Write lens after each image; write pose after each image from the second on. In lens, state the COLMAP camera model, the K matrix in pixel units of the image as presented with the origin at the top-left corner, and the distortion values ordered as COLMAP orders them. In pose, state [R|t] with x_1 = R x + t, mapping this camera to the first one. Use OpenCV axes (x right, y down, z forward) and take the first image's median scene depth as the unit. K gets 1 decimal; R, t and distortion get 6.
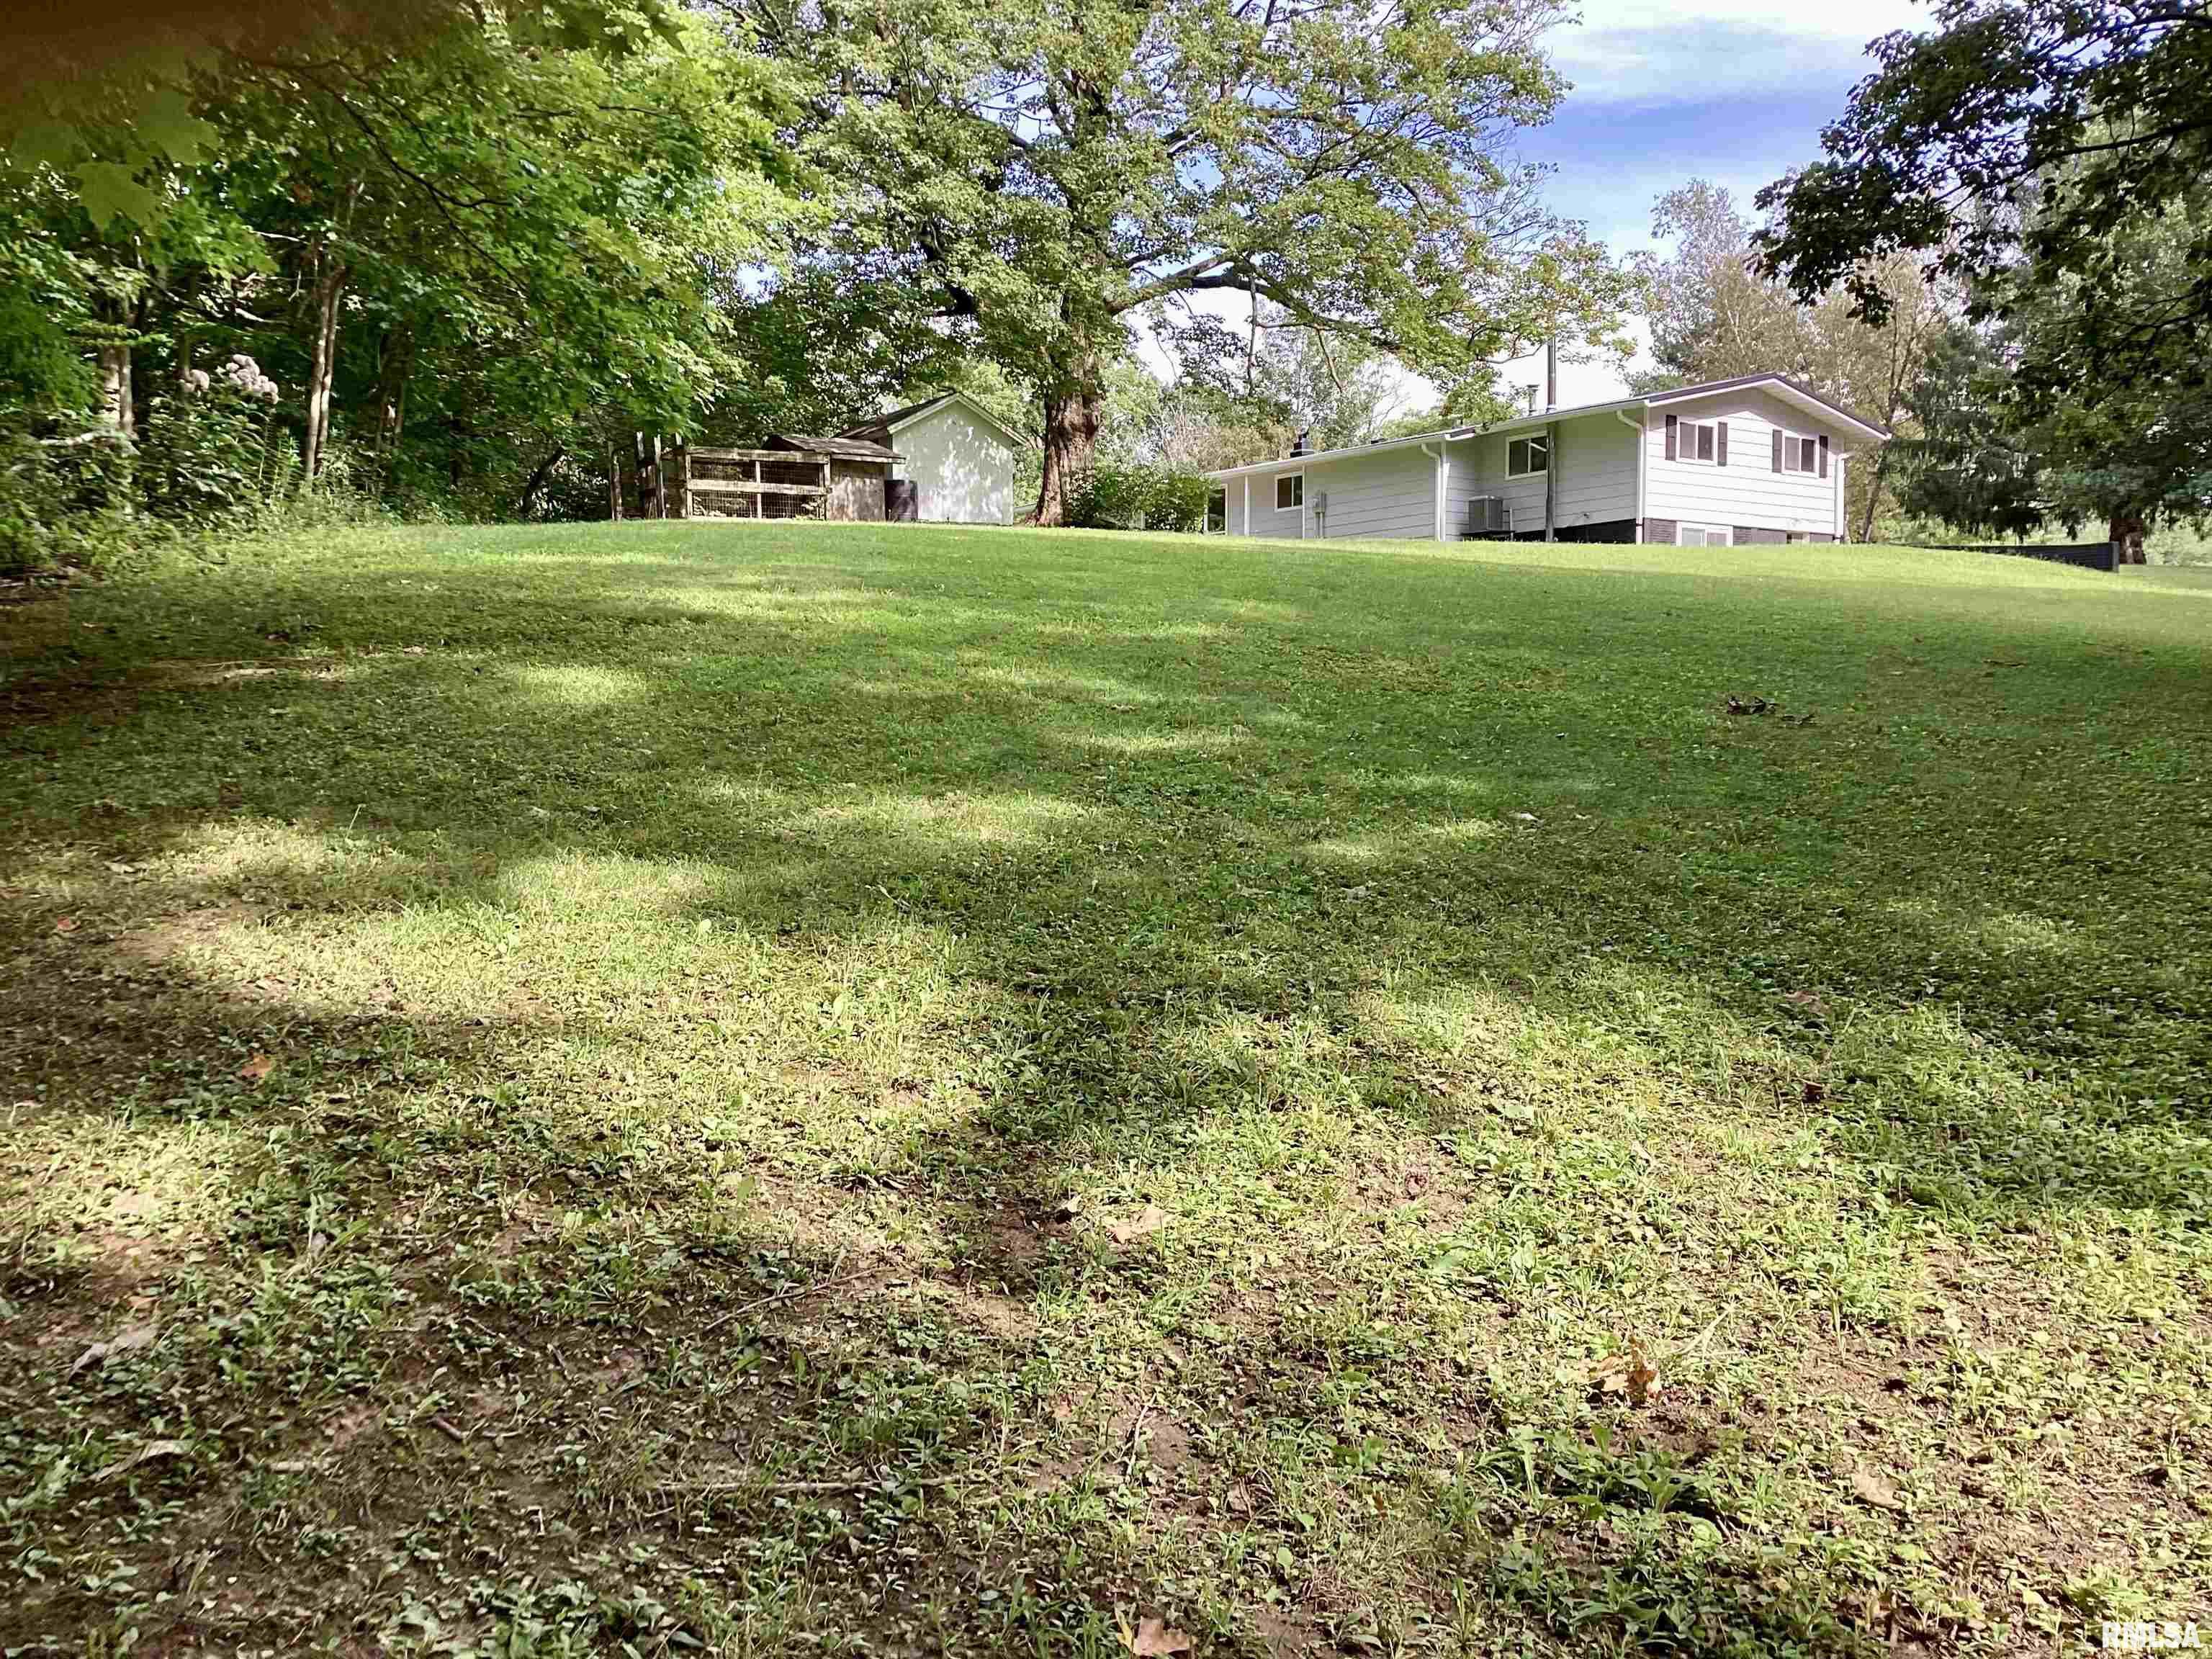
lens RADIAL K [[1987.3, 0, 1109.1], [0, 1987.3, 826.1], [0, 0, 1]] dist [0.060568, -0.116502]
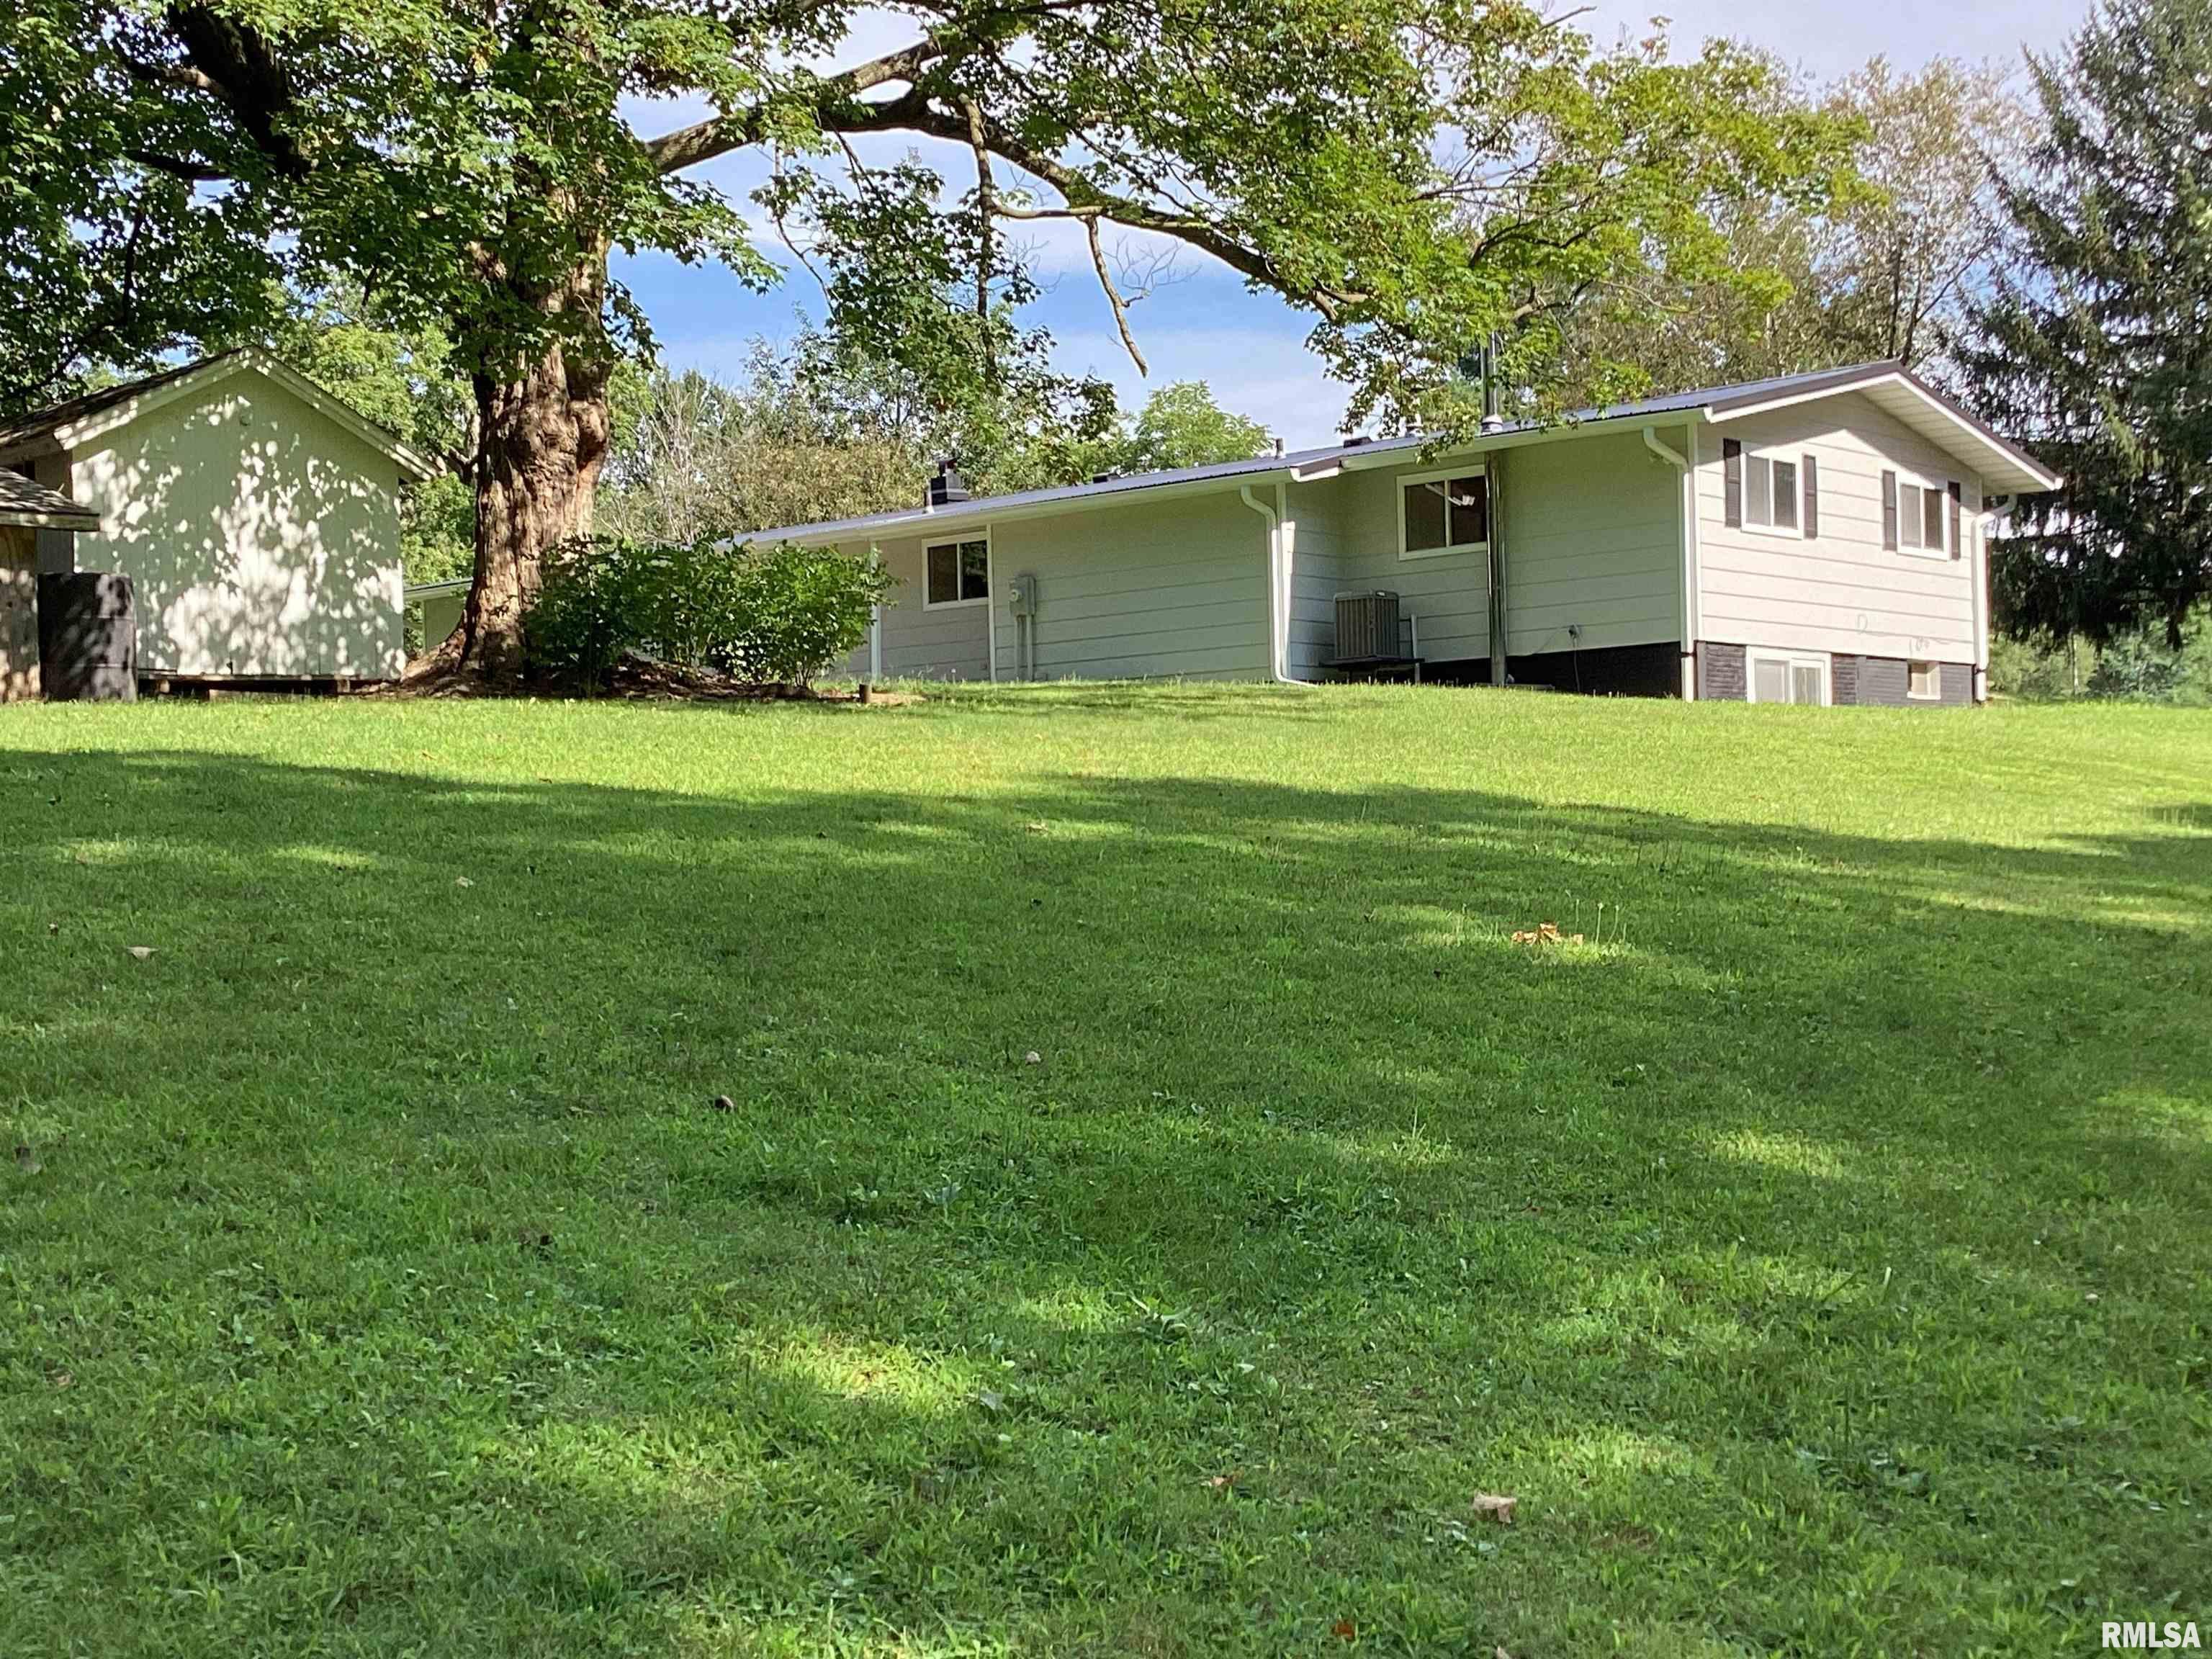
lens RADIAL K [[2766.5, 0, 1101.2], [0, 2766.5, 829.1], [0, 0, 1]] dist [0.085483, 0.000000]
pose [[0.979755, -0.011089, 0.199895, -0.018533], [0.022913, 0.998115, -0.056932, -0.069898], [-0.198887, 0.060360, 0.978162, 0.345024]]
